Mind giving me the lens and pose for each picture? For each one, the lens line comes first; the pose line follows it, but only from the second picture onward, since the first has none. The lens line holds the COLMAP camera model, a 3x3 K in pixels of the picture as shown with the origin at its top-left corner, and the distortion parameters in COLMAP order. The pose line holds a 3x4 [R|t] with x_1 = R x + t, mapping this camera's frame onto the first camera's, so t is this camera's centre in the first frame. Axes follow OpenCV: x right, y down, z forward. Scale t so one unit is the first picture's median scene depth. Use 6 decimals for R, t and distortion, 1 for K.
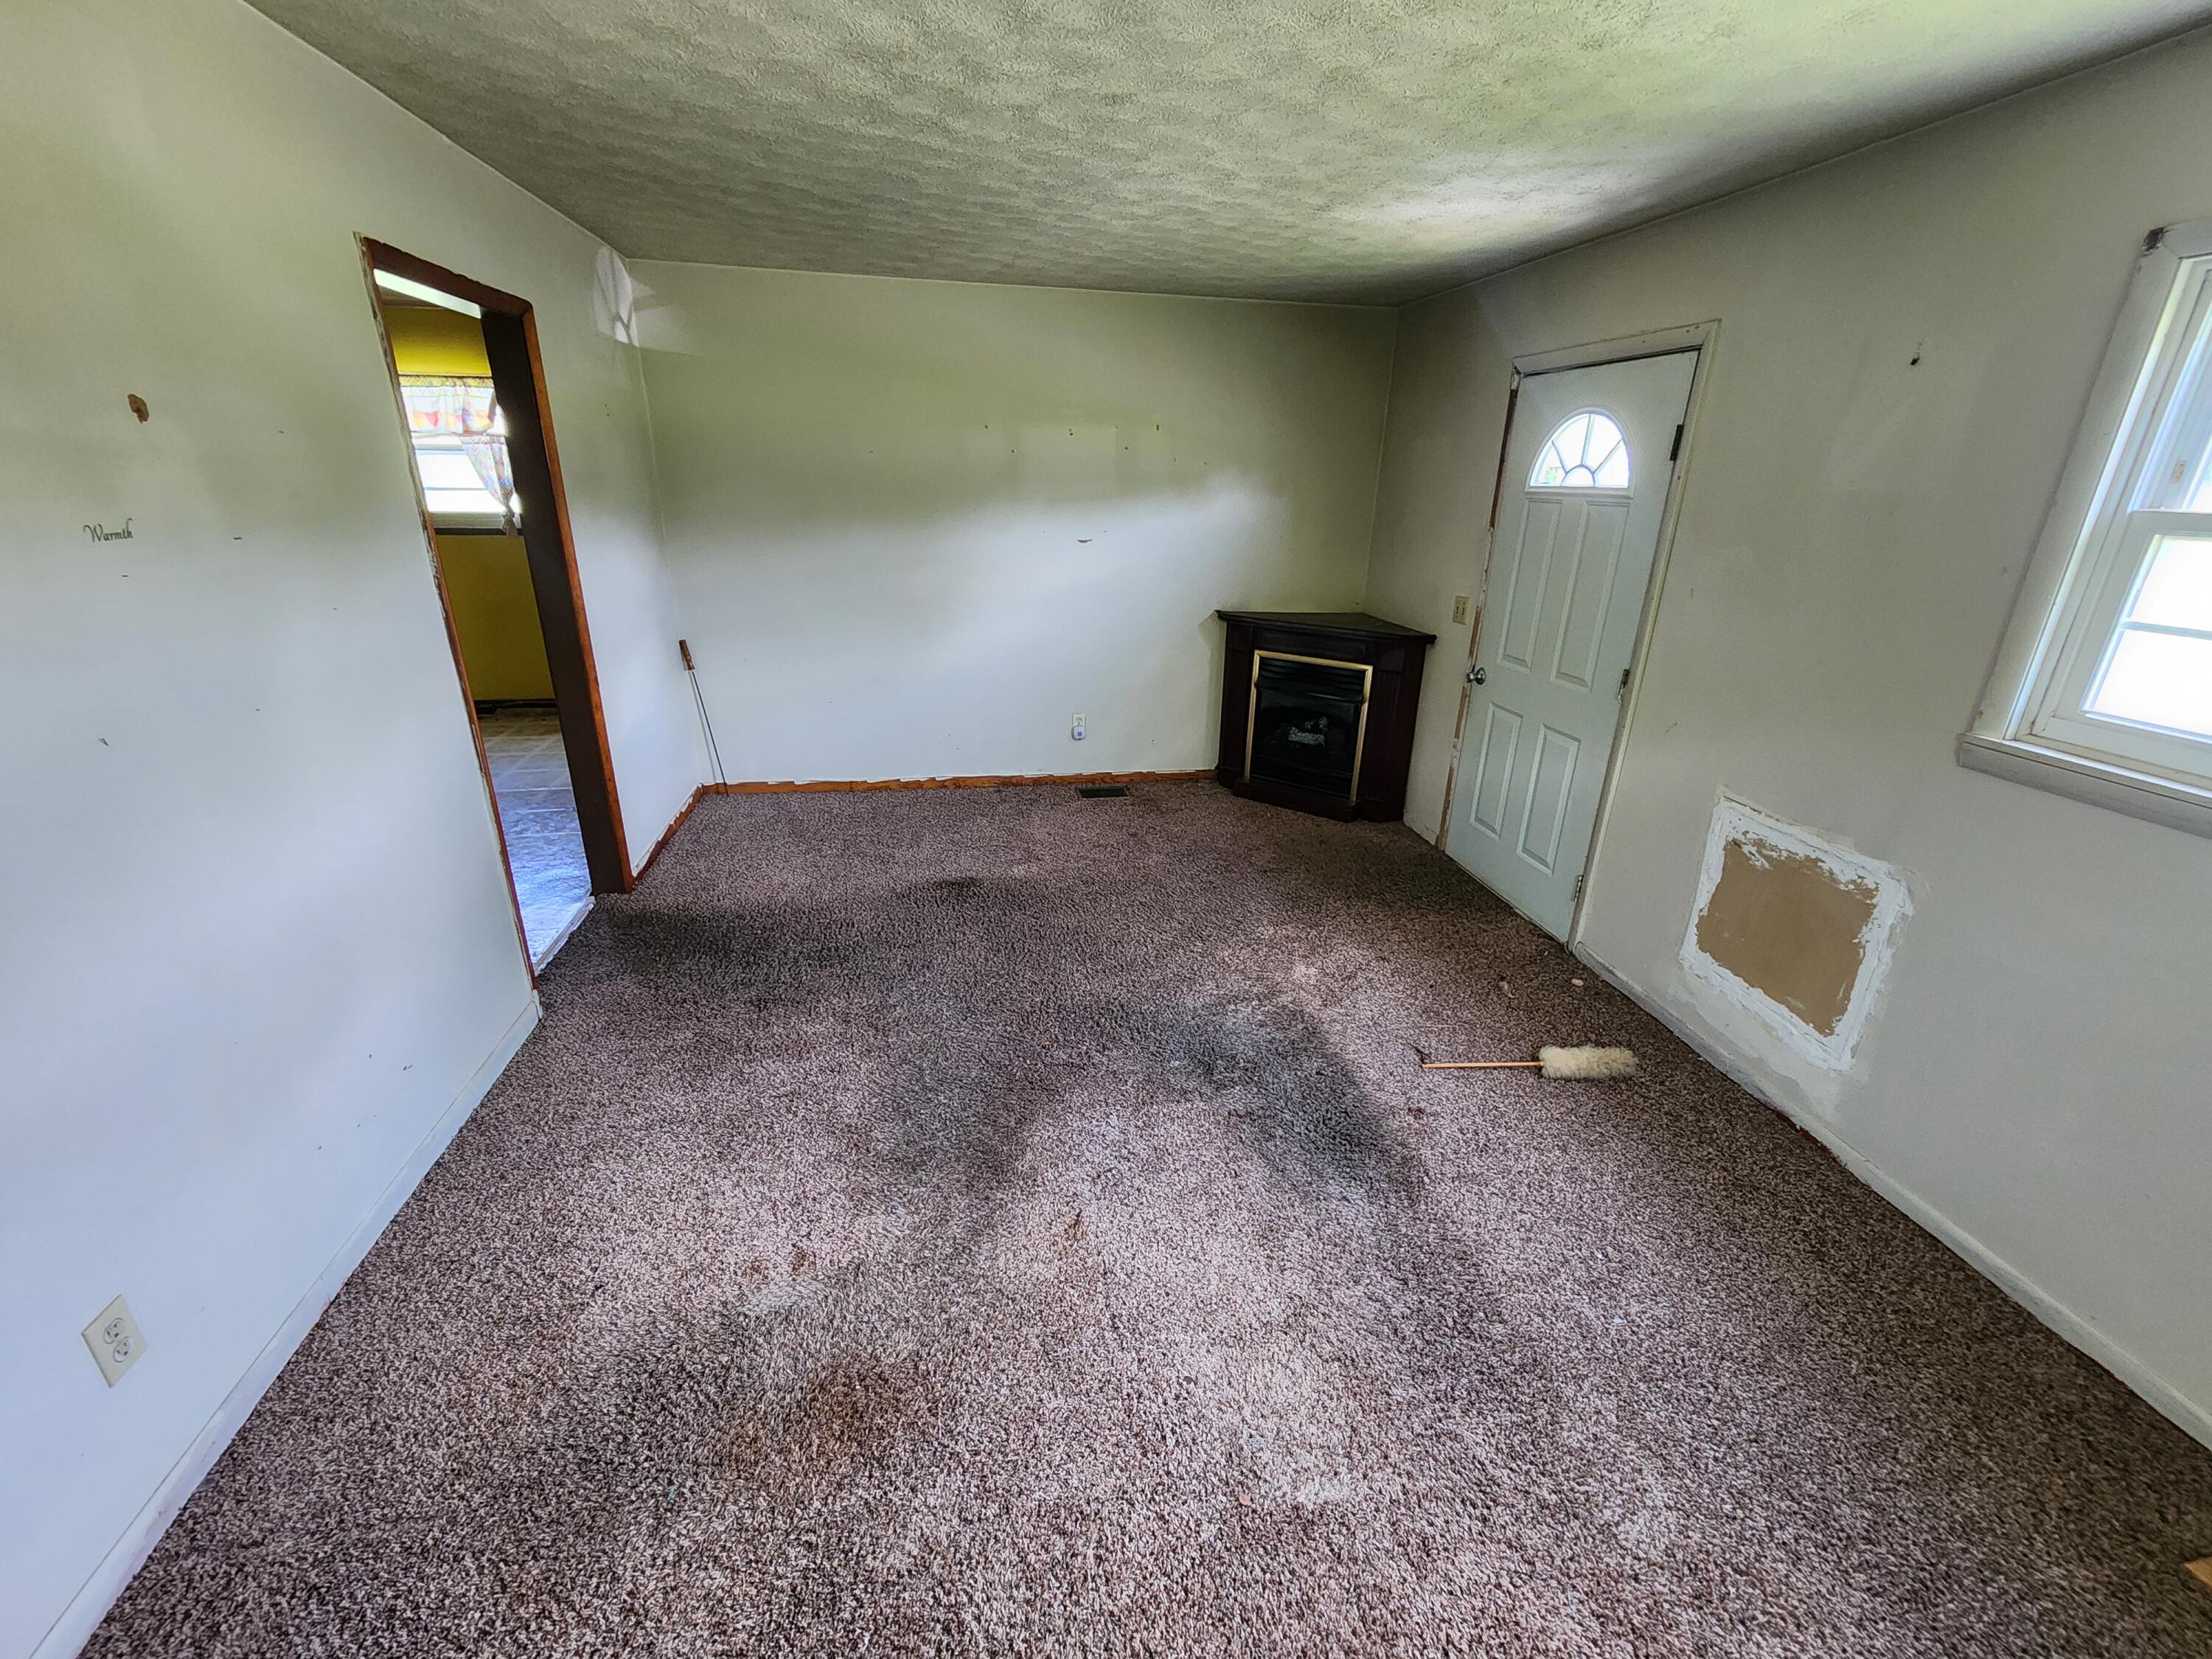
lens RADIAL K [[912.4, 0, 1106.7], [0, 912.4, 822.1], [0, 0, 1]] dist [-0.002802, 0.000770]
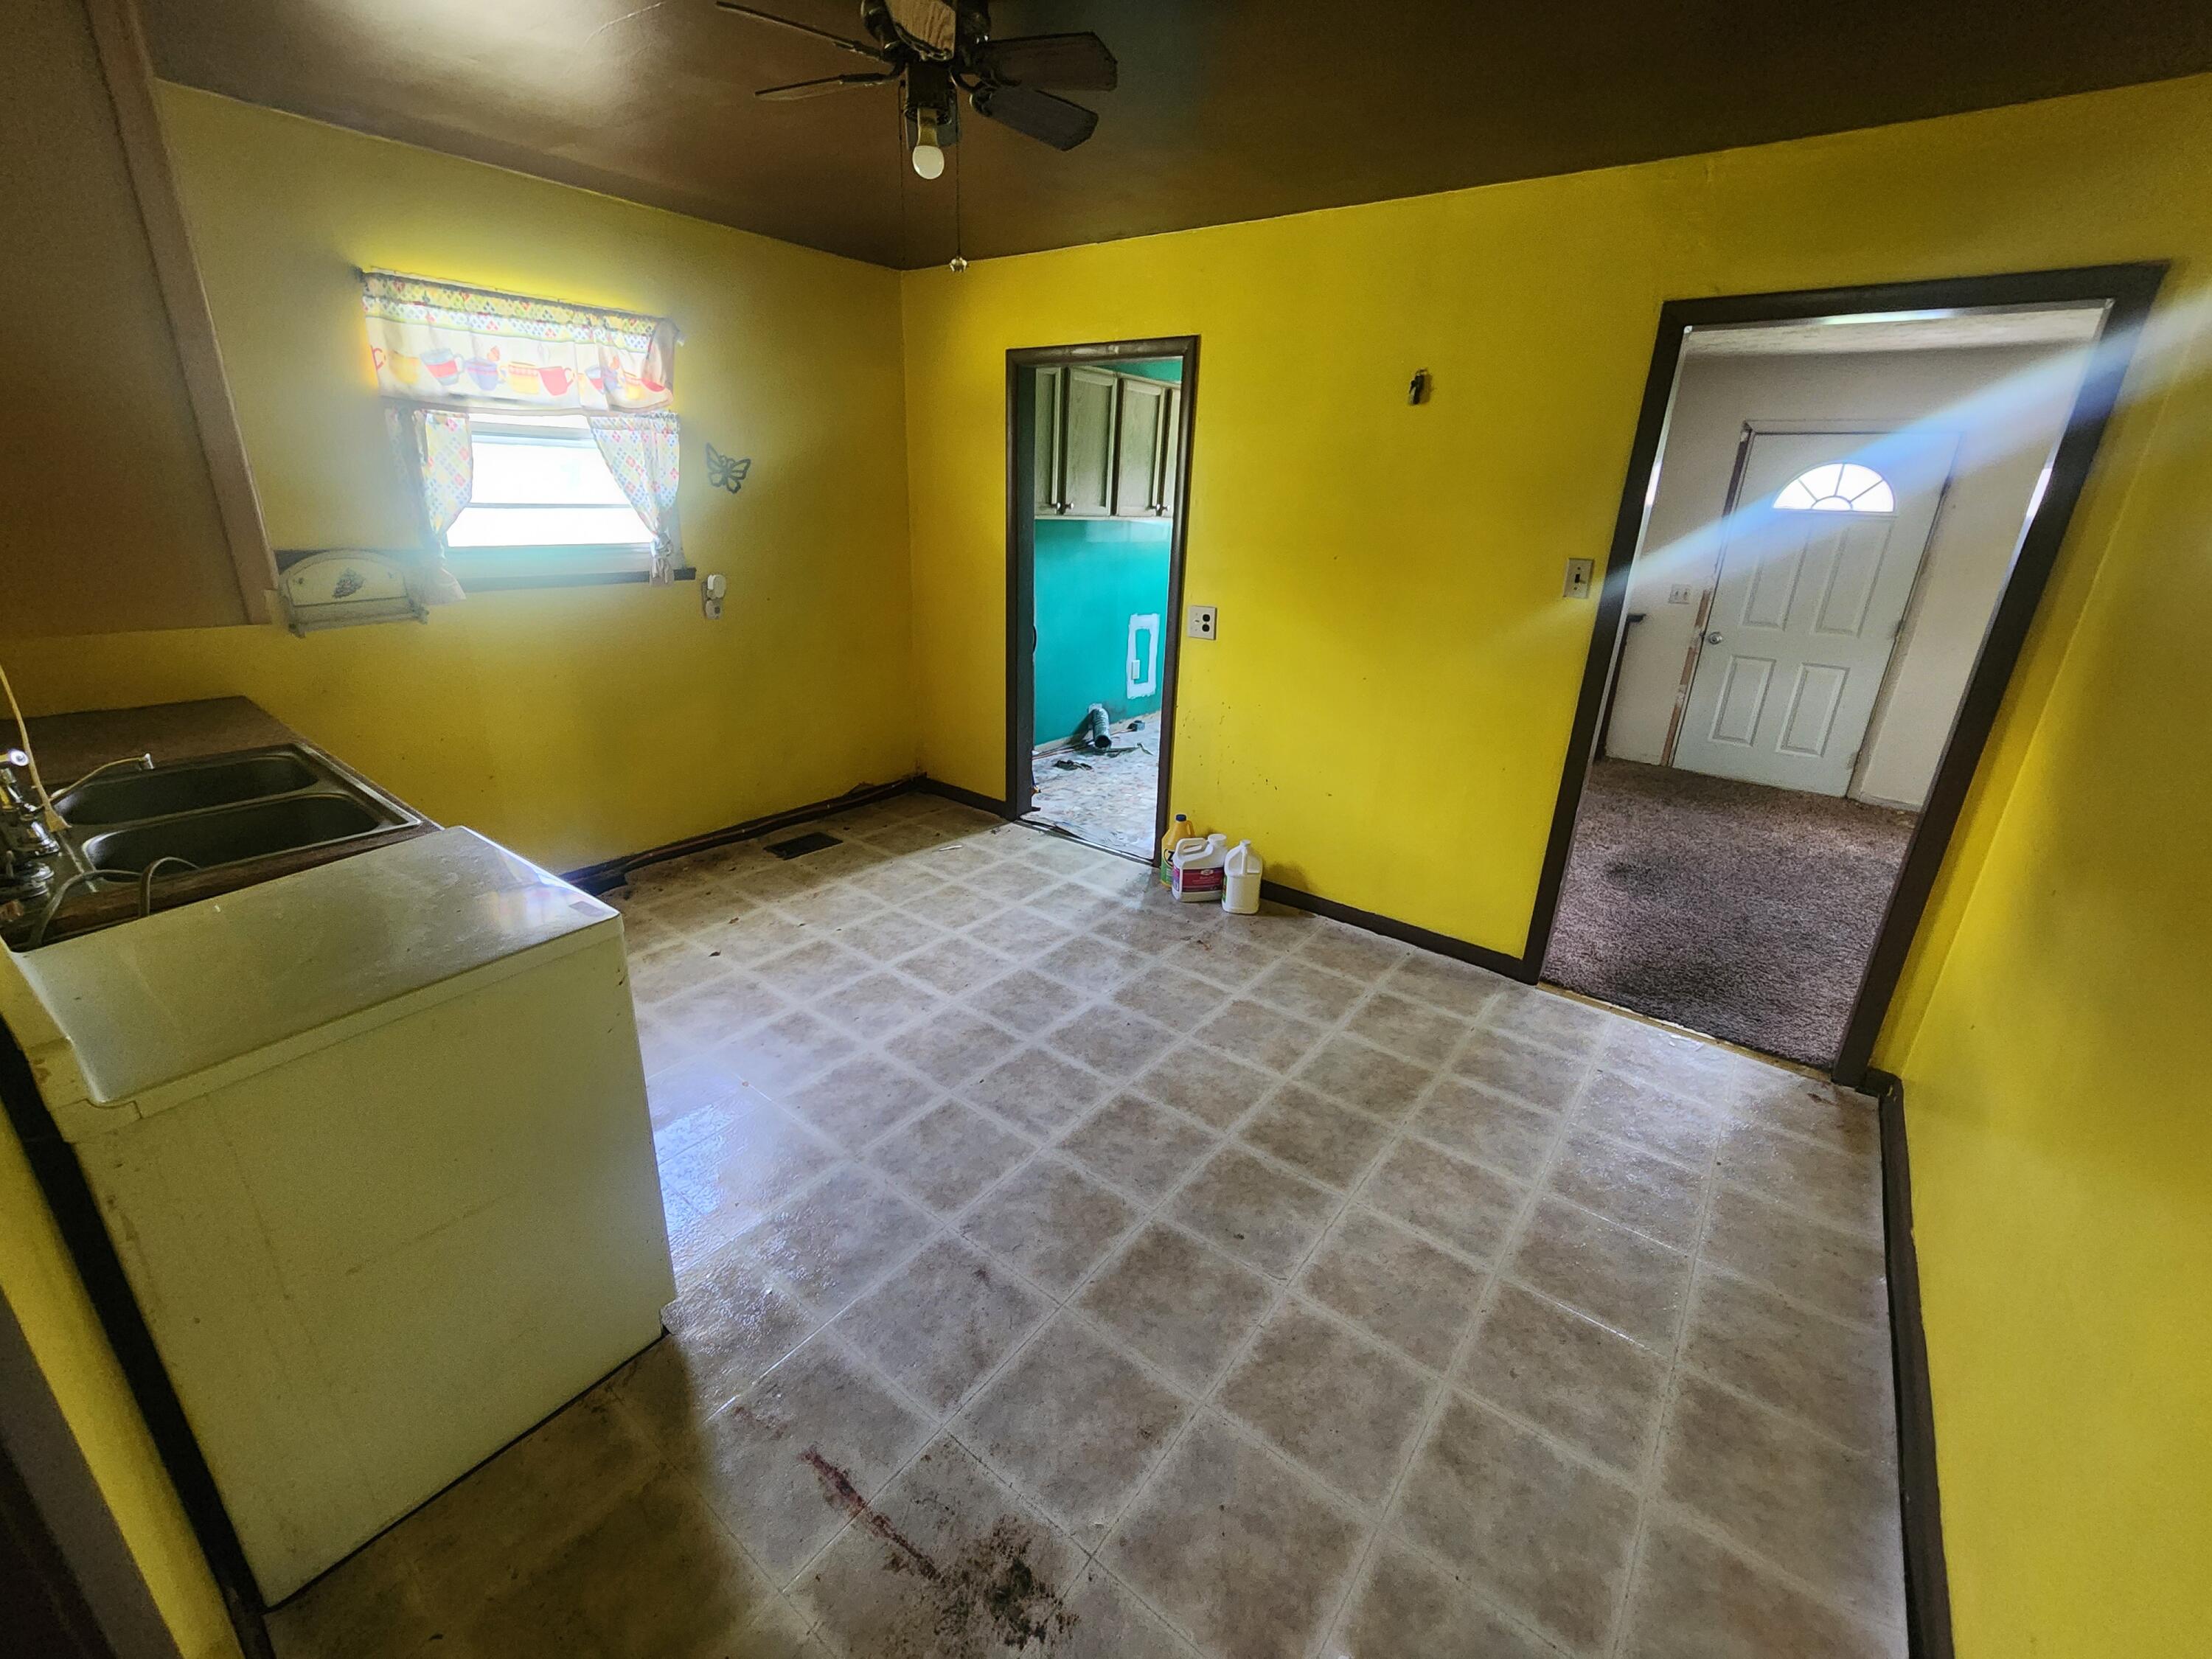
lens RADIAL K [[912.4, 0, 1109.5], [0, 912.4, 821.9], [0, 0, 1]] dist [-0.002802, 0.000770]
pose [[0.729990, -0.229055, 0.643932, -0.913908], [0.225901, 0.970078, 0.088979, -0.158323], [-0.645046, 0.080511, 0.759891, 0.388231]]
